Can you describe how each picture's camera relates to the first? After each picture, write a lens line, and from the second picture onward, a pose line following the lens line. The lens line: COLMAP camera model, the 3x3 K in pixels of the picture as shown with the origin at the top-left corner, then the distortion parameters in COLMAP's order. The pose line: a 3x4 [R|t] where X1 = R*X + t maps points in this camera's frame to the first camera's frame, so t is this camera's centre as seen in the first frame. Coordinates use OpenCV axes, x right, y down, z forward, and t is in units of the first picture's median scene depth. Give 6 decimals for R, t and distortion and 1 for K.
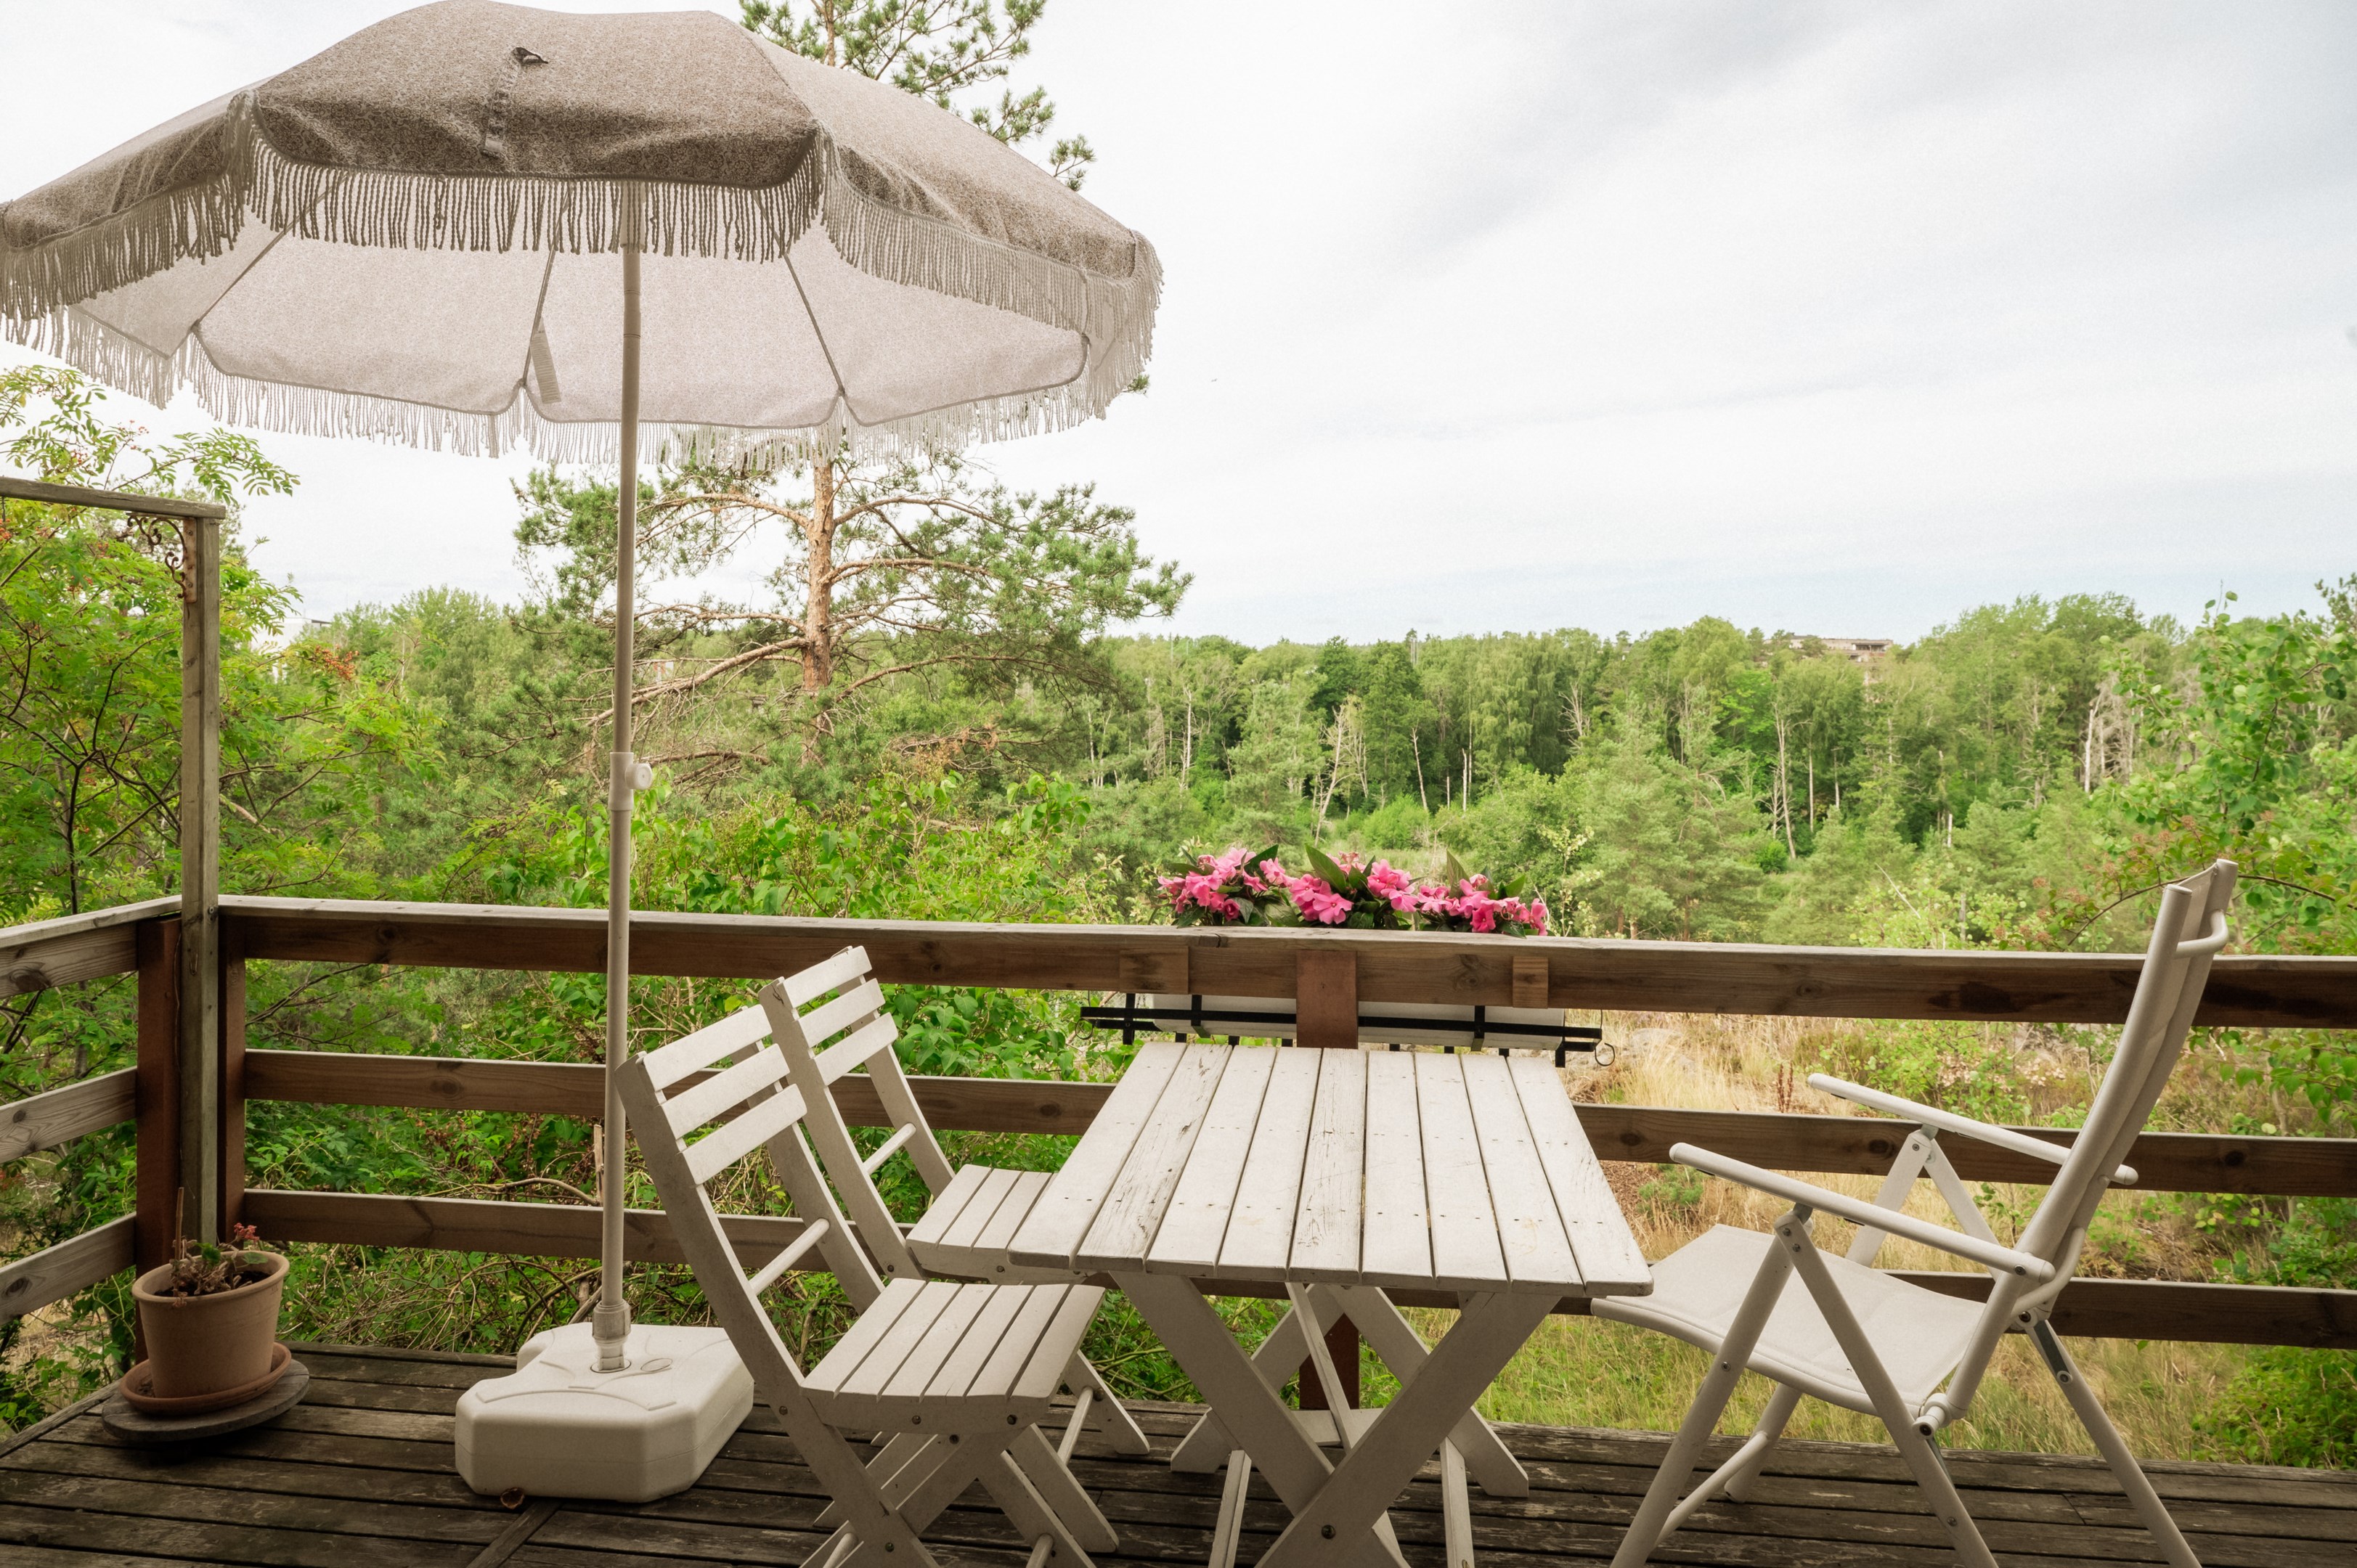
lens RADIAL K [[1679.5, 0, 1165.6], [0, 1679.5, 653.9], [0, 0, 1]] dist [0.060079, 0.000284]
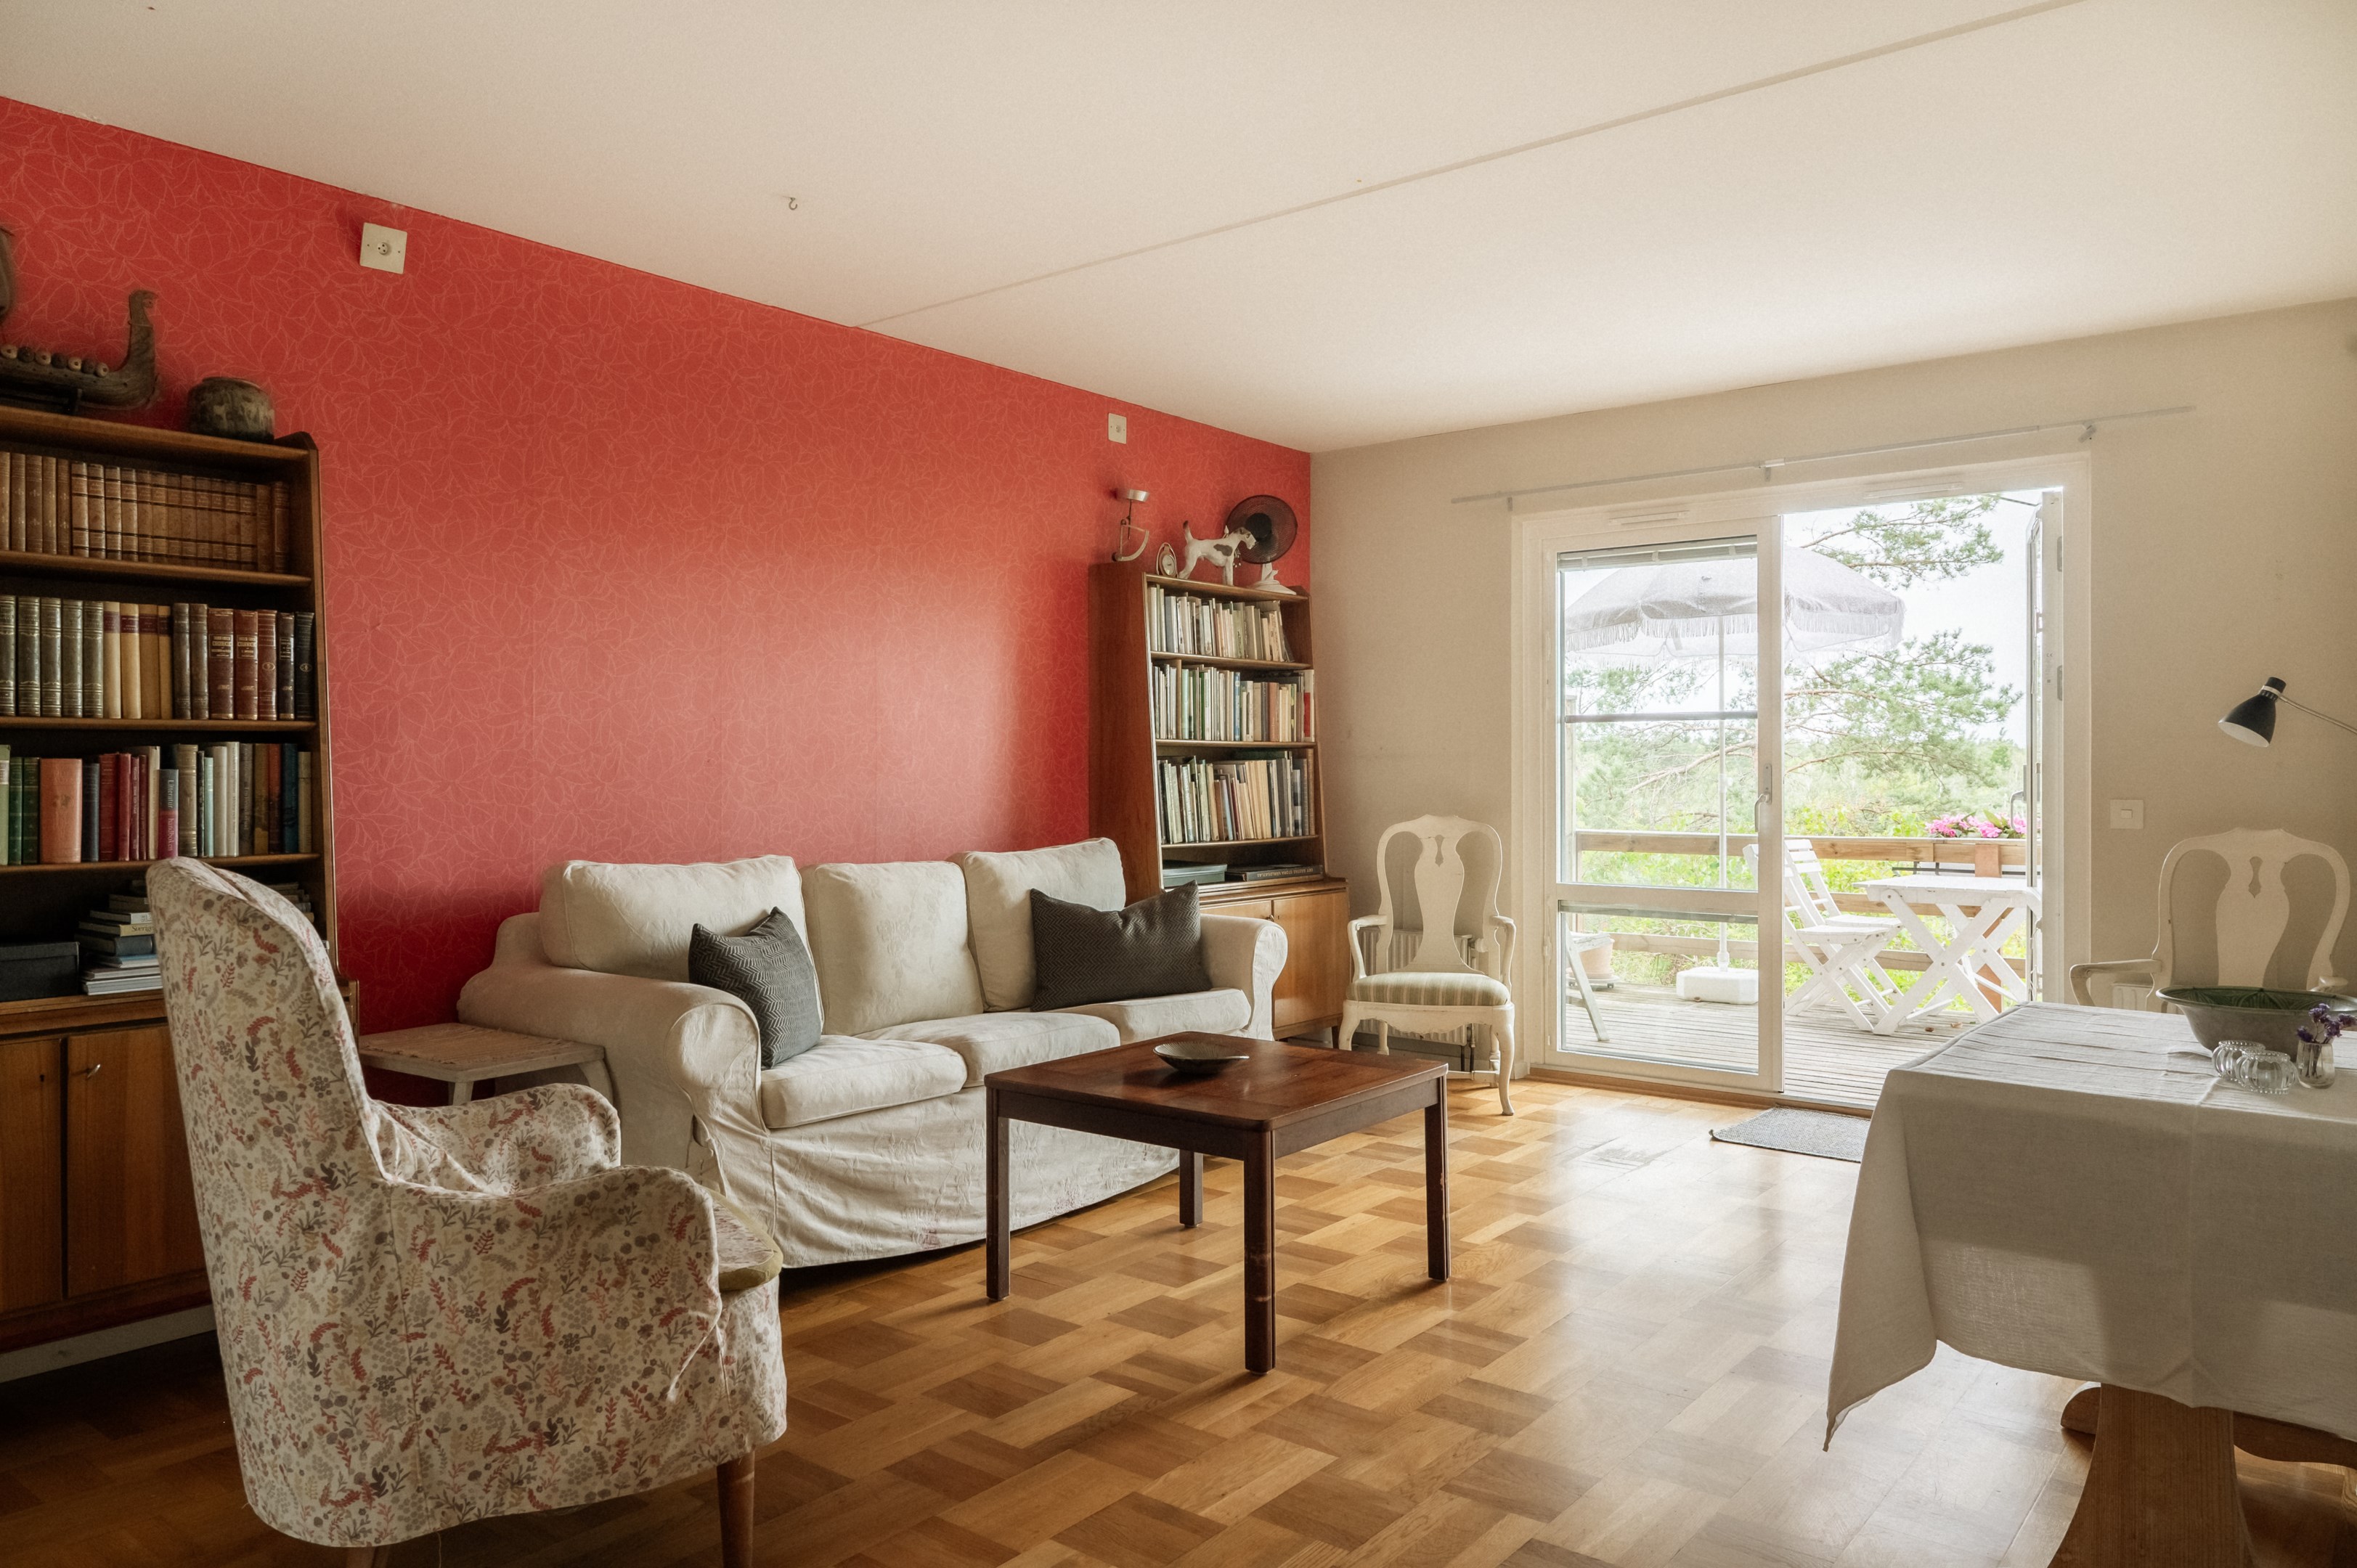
lens RADIAL K [[1595.8, 0, 1178.5], [0, 1595.8, 784.0], [0, 0, 1]] dist [0.002355, -0.003785]
pose [[0.858183, -0.008007, -0.513281, 0.081748], [0.014268, 0.999864, 0.008259, 0.009630], [0.513145, -0.014411, 0.858181, -0.504165]]
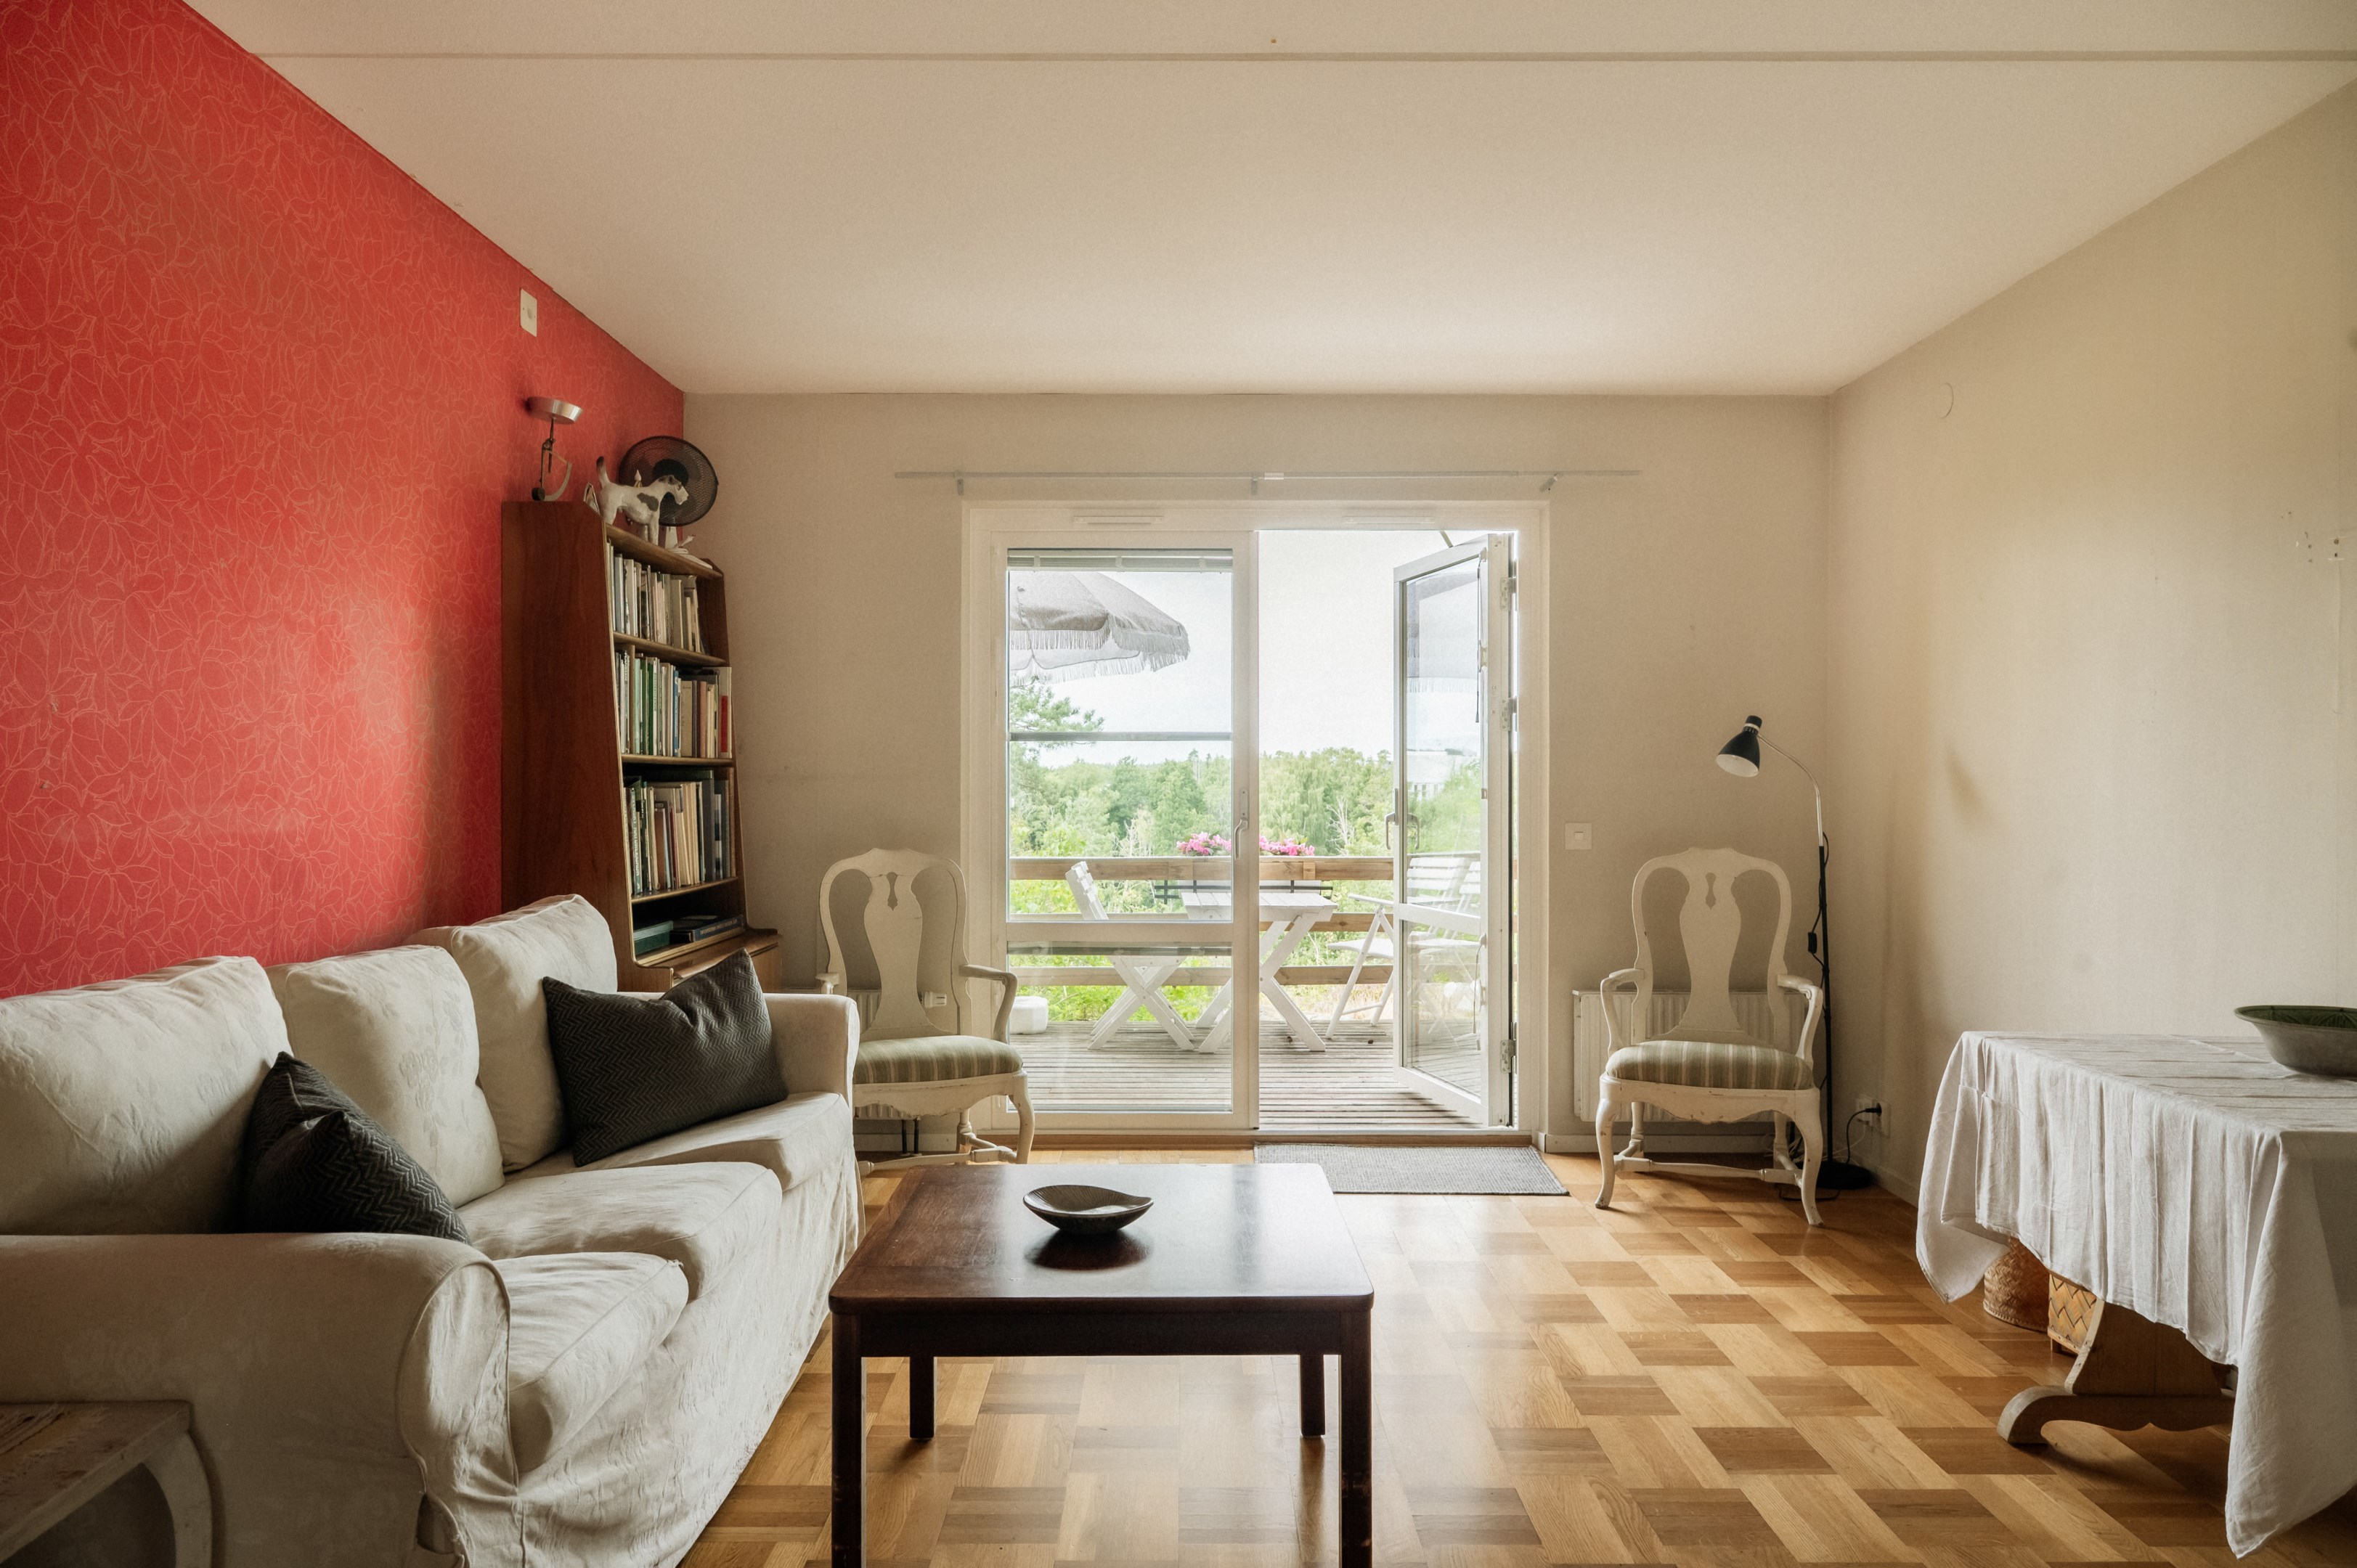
lens RADIAL K [[1595.8, 0, 1178.5], [0, 1595.8, 784.0], [0, 0, 1]] dist [0.002355, -0.003785]
pose [[0.990671, -0.009629, 0.135938, -0.101381], [0.008731, 0.999936, 0.007203, 0.005080], [-0.135998, -0.005949, 0.990691, -0.452986]]
